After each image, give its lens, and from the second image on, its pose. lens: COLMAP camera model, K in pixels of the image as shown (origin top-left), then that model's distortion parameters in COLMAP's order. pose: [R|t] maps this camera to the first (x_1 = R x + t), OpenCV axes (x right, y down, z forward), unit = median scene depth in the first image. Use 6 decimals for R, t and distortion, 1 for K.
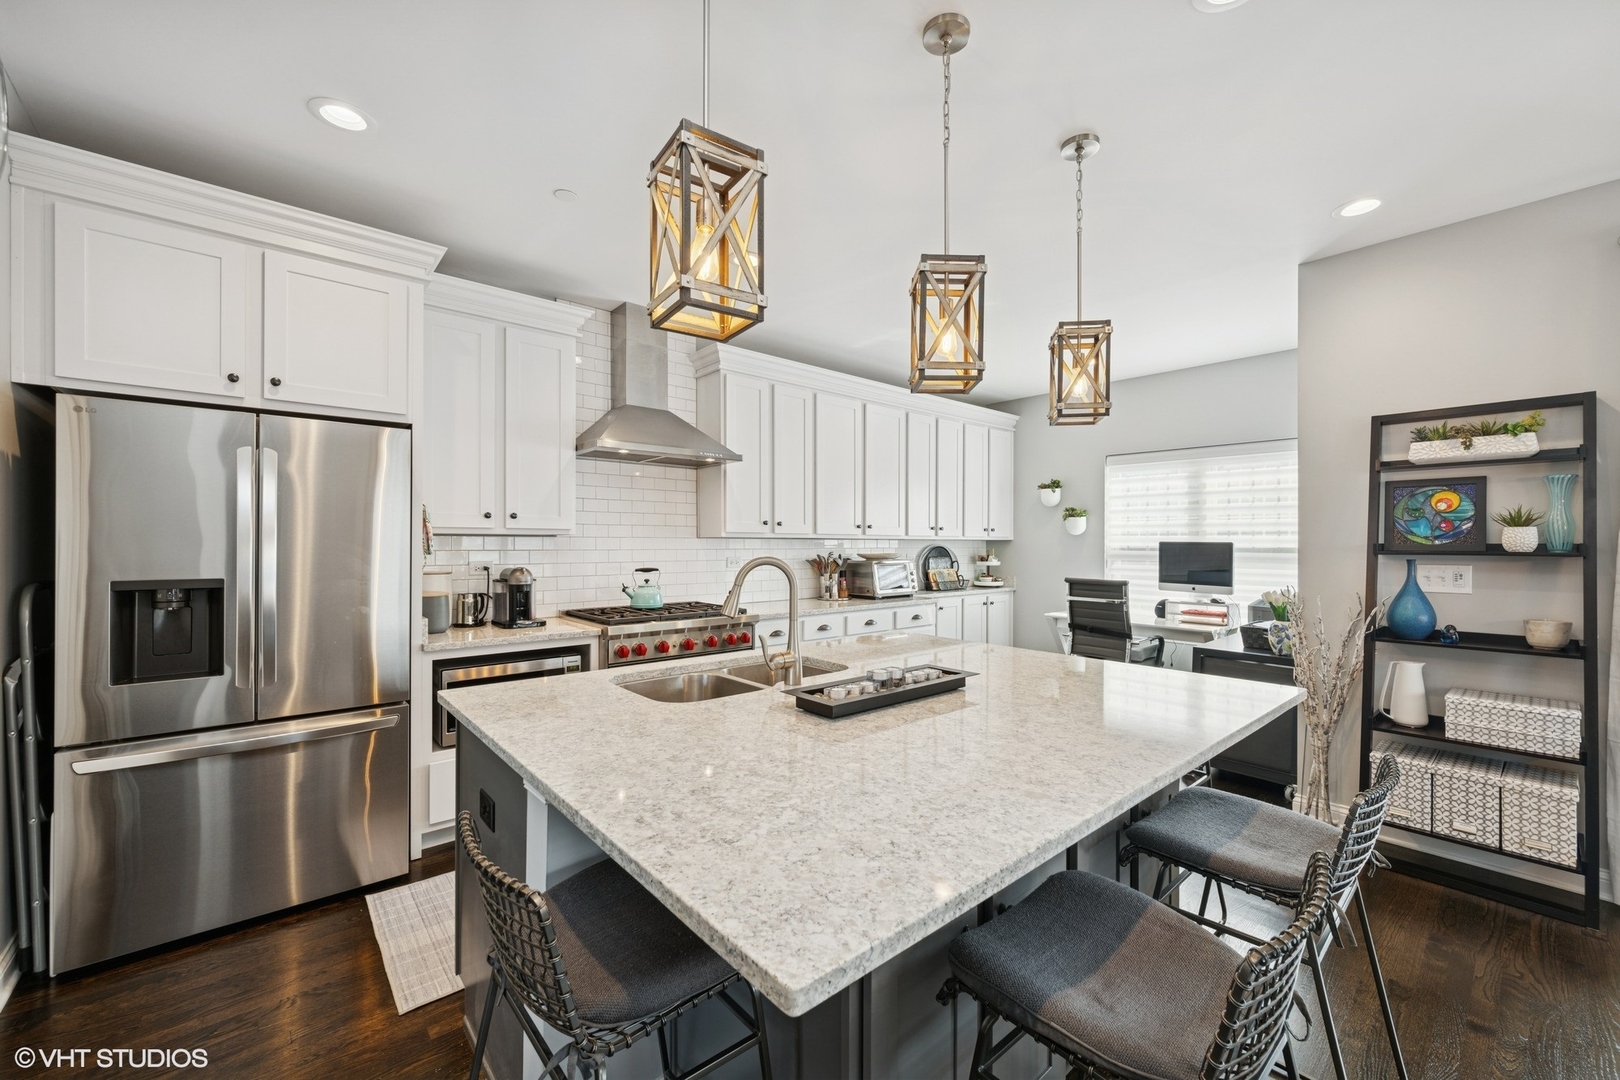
lens RADIAL K [[630.9, 0, 825.3], [0, 630.9, 541.2], [0, 0, 1]] dist [0.000455, 0.000585]
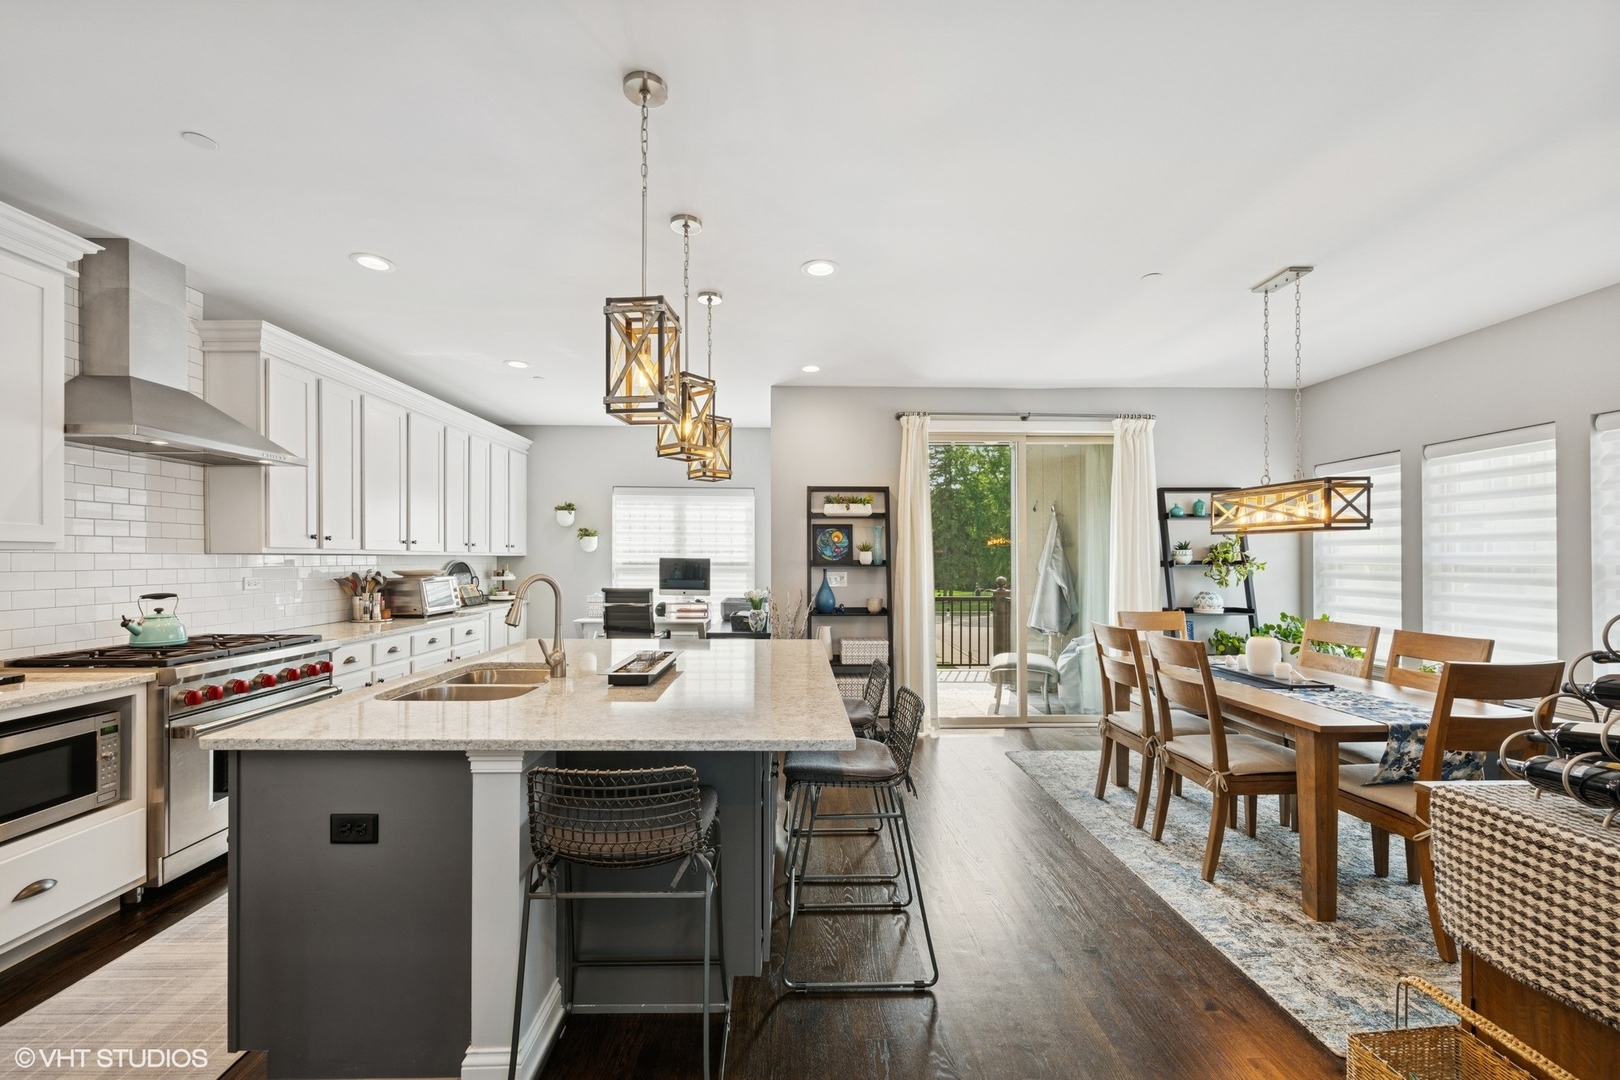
lens RADIAL K [[630.9, 0, 794.5], [0, 630.9, 554.4], [0, 0, 1]] dist [0.000455, 0.000585]
pose [[0.660529, 0.003820, 0.750791, -0.315294], [-0.003425, 0.999992, -0.002074, -0.005485], [-0.750793, -0.001201, 0.660537, -0.077210]]
